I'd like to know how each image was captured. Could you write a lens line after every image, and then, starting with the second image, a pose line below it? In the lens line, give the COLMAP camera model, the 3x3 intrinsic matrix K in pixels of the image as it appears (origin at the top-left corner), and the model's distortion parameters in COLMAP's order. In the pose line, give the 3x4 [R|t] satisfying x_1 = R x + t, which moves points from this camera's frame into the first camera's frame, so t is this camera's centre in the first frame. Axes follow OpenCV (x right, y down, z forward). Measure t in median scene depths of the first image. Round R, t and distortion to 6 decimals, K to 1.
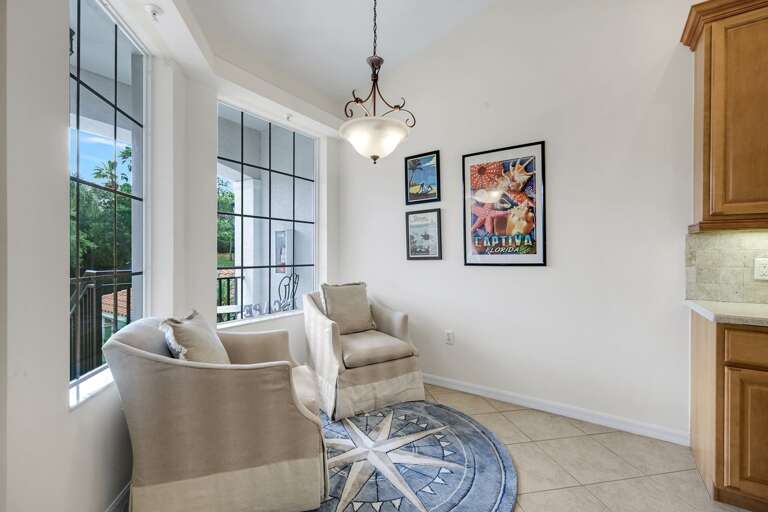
lens RADIAL K [[336.6, 0, 384.8], [0, 336.6, 253.9], [0, 0, 1]] dist [0.004742, 0.000482]
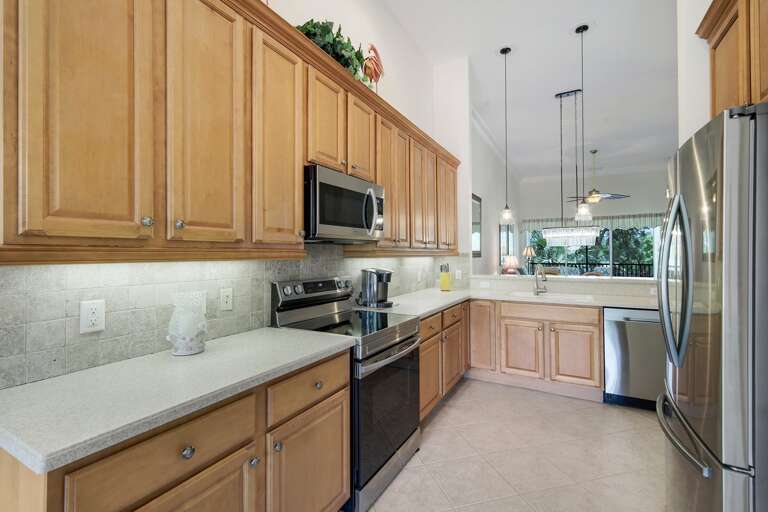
lens RADIAL K [[336.6, 0, 387.1], [0, 336.6, 255.2], [0, 0, 1]] dist [0.004742, 0.000482]
pose [[-0.088320, 0.004492, 0.996082, 0.407494], [0.002646, 0.999987, -0.004275, -0.079653], [-0.996089, 0.002258, -0.088330, 0.495794]]
